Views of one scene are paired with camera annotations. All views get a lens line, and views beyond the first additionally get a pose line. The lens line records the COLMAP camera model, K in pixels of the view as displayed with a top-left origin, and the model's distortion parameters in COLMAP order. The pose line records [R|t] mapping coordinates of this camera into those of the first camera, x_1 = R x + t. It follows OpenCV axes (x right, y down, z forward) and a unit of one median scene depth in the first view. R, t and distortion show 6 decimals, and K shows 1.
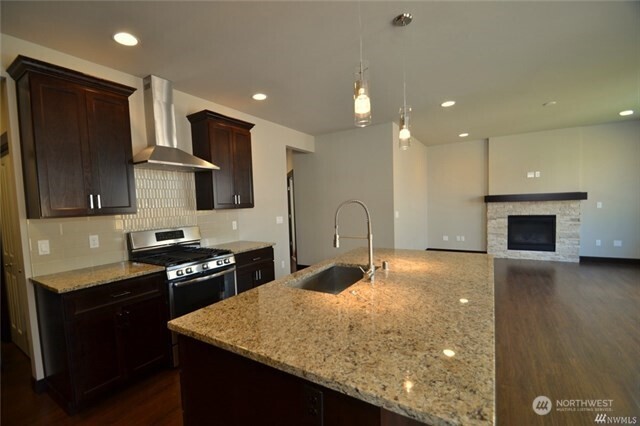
lens RADIAL K [[282.6, 0, 318.5], [0, 282.6, 222.5], [0, 0, 1]] dist [-0.019226, -0.002525]
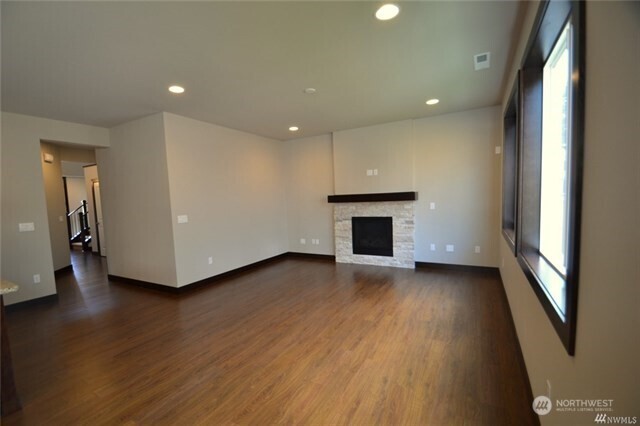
lens RADIAL K [[282.6, 0, 319.0], [0, 282.6, 225.1], [0, 0, 1]] dist [-0.019226, -0.002525]
pose [[0.997928, -0.006583, 0.064001, 0.533806], [0.005033, 0.999691, 0.024351, -0.022574], [-0.064141, -0.023978, 0.997653, 0.087760]]
